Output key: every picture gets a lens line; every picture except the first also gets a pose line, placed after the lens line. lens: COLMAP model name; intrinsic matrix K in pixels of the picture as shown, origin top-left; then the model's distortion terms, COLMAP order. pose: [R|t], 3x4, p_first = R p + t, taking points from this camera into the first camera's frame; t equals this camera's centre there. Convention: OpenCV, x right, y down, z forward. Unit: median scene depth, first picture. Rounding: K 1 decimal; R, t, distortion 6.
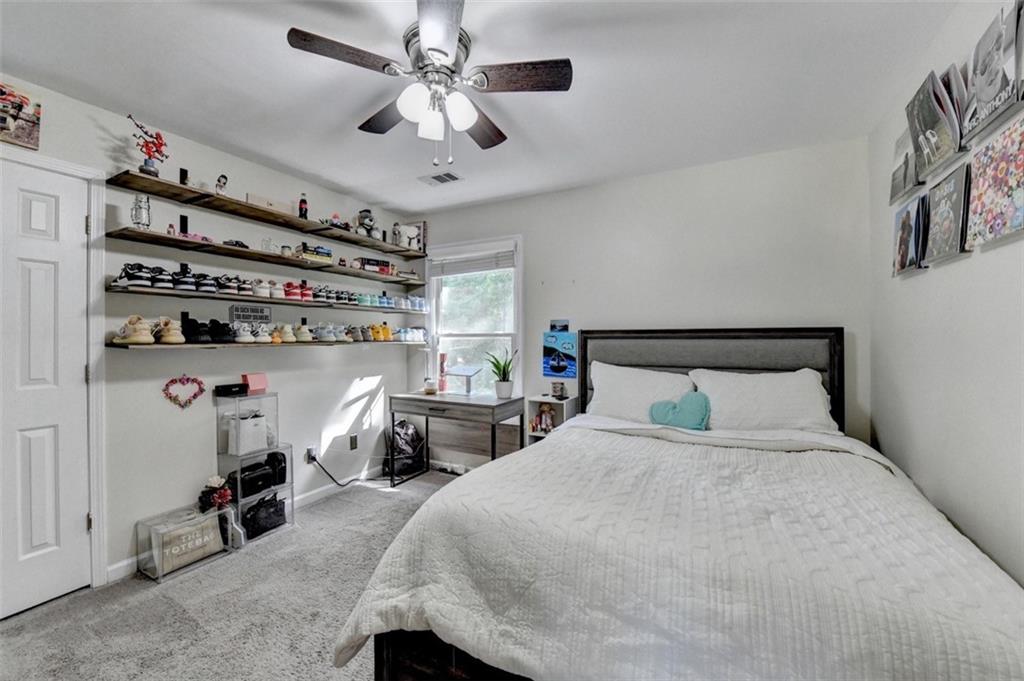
lens RADIAL K [[425.3, 0, 504.1], [0, 425.3, 339.6], [0, 0, 1]] dist [-0.010591, -0.006101]
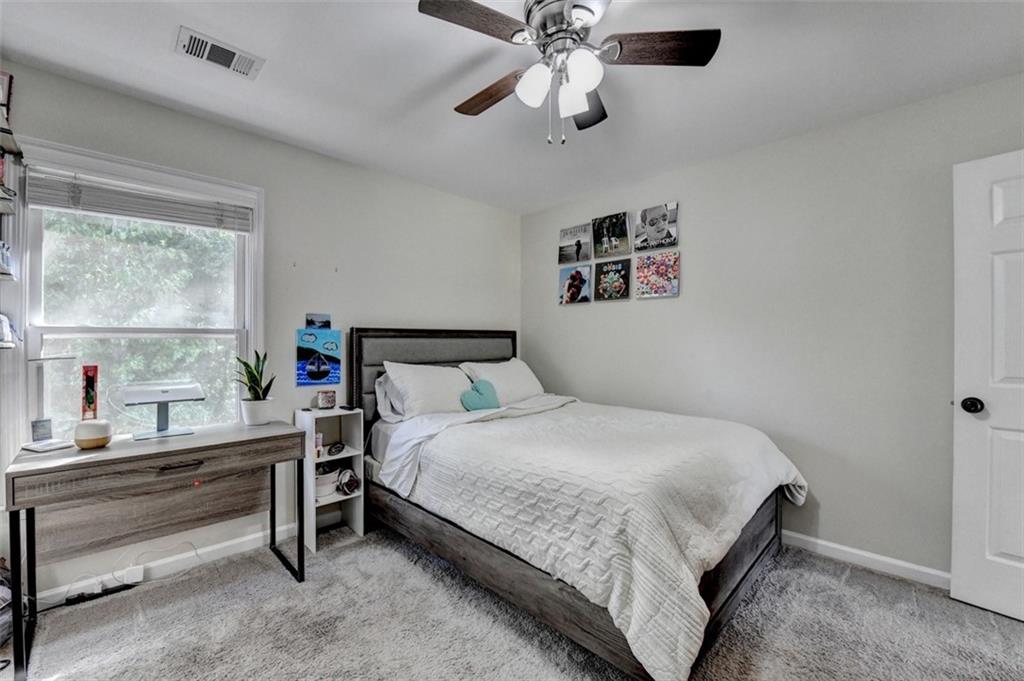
lens RADIAL K [[425.3, 0, 504.1], [0, 425.3, 339.6], [0, 0, 1]] dist [-0.010591, -0.006101]
pose [[0.273303, -0.001134, 0.961927, -0.551932], [0.002920, 0.999996, 0.000349, 0.002925], [-0.961924, 0.002713, 0.273305, 0.444182]]
